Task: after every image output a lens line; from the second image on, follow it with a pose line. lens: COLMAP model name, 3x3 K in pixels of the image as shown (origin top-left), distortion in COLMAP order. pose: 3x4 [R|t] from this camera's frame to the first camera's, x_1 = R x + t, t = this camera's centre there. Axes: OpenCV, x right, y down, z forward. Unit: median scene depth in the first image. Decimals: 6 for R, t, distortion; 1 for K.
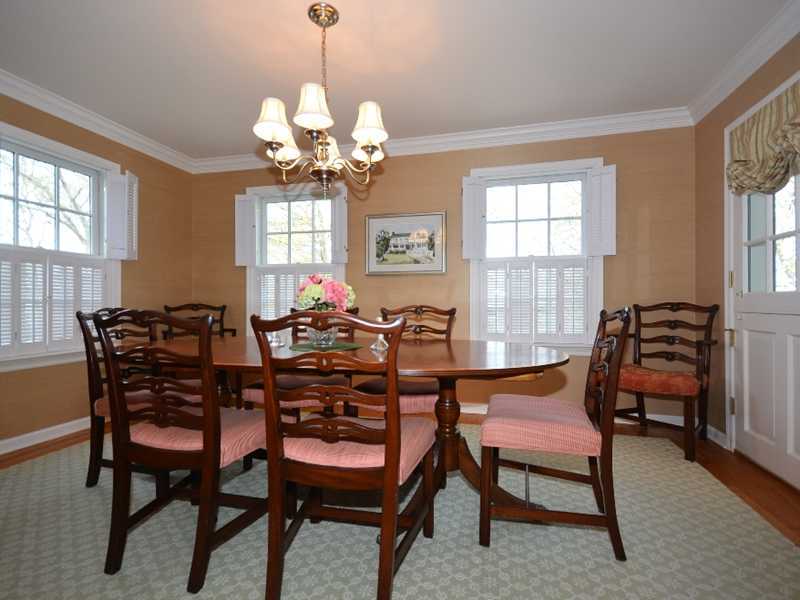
lens RADIAL K [[420.3, 0, 401.6], [0, 420.3, 305.5], [0, 0, 1]] dist [0.024190, -0.001635]
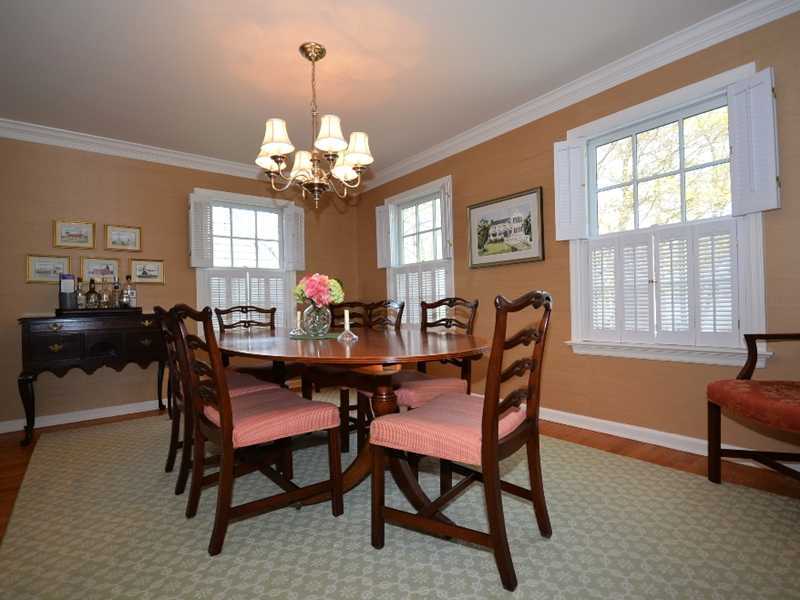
lens RADIAL K [[420.3, 0, 400.9], [0, 420.3, 300.0], [0, 0, 1]] dist [0.024190, -0.001635]
pose [[0.789749, -0.026548, -0.612856, 0.399393], [0.031047, 0.999513, -0.003289, 0.001128], [0.612644, -0.016430, 0.790188, 0.130071]]
